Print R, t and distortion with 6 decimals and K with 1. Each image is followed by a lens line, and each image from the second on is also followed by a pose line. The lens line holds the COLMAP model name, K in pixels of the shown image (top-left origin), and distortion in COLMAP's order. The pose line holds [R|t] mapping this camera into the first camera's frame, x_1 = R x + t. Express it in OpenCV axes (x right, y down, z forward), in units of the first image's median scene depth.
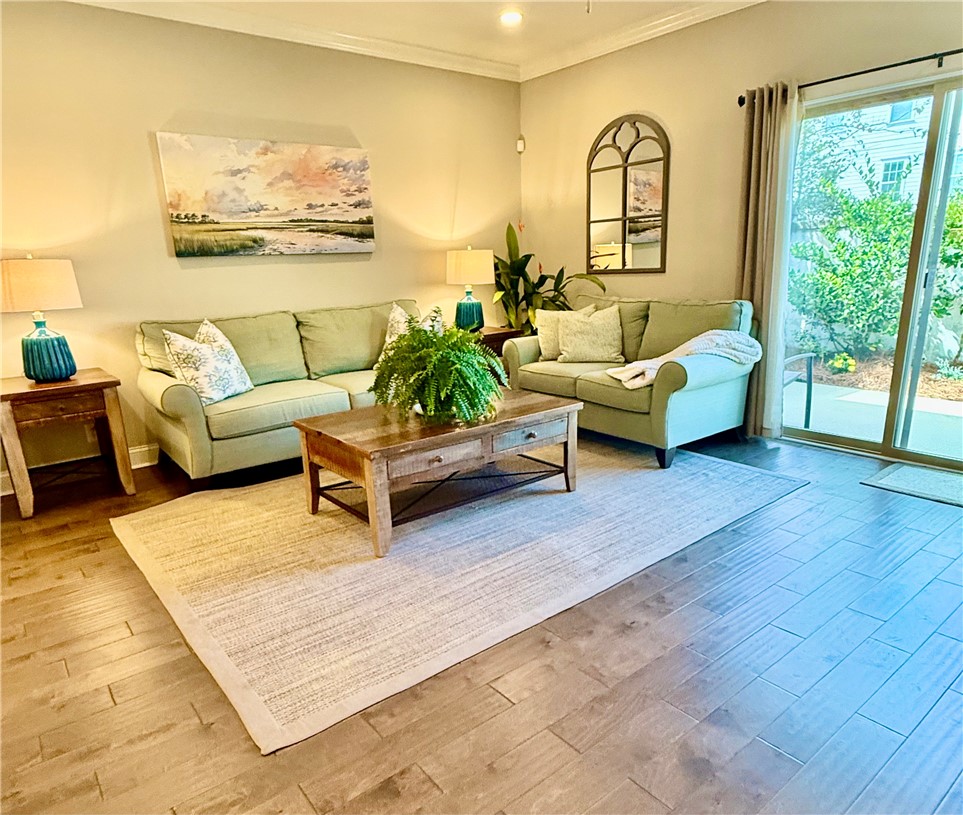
lens RADIAL K [[658.8, 0, 479.7], [0, 658.8, 435.4], [0, 0, 1]] dist [-0.005741, 0.003370]
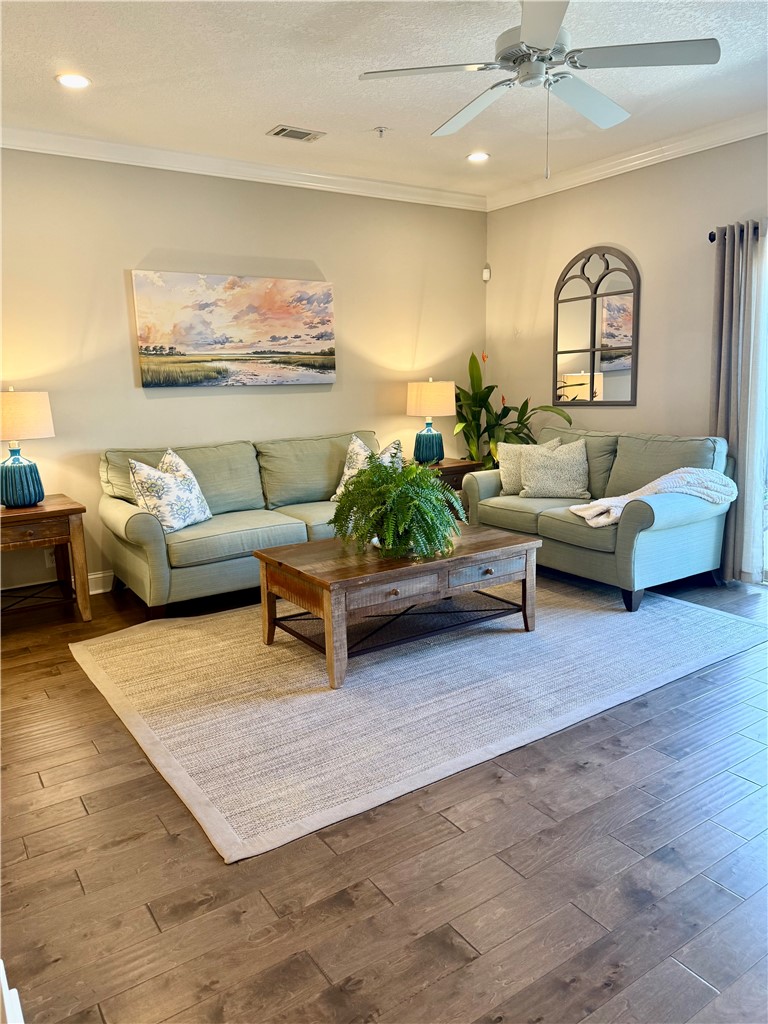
lens RADIAL K [[726.0, 0, 386.9], [0, 726.0, 511.2], [0, 0, 1]] dist [0.056779, -0.037264]
pose [[0.997161, 0.021954, -0.072026, 0.001954], [-0.027758, 0.996361, -0.080592, 0.001068], [0.069995, 0.082363, 0.994141, -0.086955]]
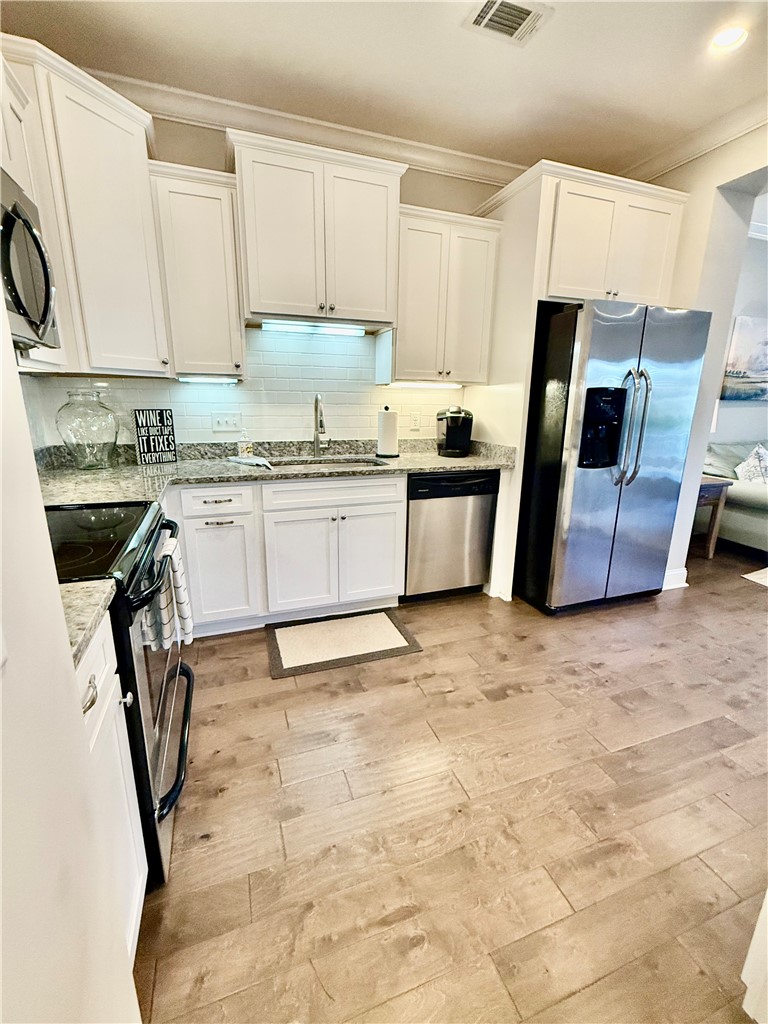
lens RADIAL K [[439.9, 0, 383.8], [0, 439.9, 510.0], [0, 0, 1]] dist [-0.002096, -0.000112]
pose [[0.948630, 0.121311, -0.292207, -0.880883], [-0.124041, 0.992234, 0.009240, 0.060665], [0.291059, 0.027480, 0.956310, -0.159980]]
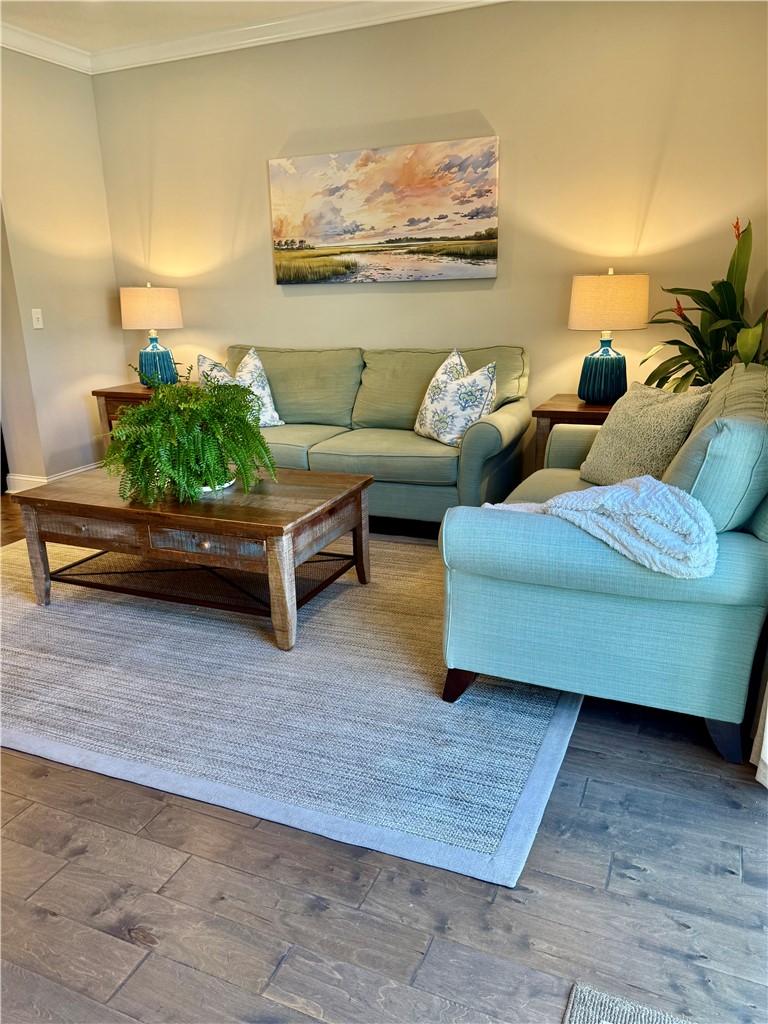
lens RADIAL K [[760.2, 0, 377.0], [0, 760.2, 512.4], [0, 0, 1]] dist [0.003020, -0.013138]
pose [[0.454368, 0.265887, -0.850208, 0.701823], [-0.225619, 0.957647, 0.178911, -0.183064], [0.861769, 0.110531, 0.495113, 0.605522]]
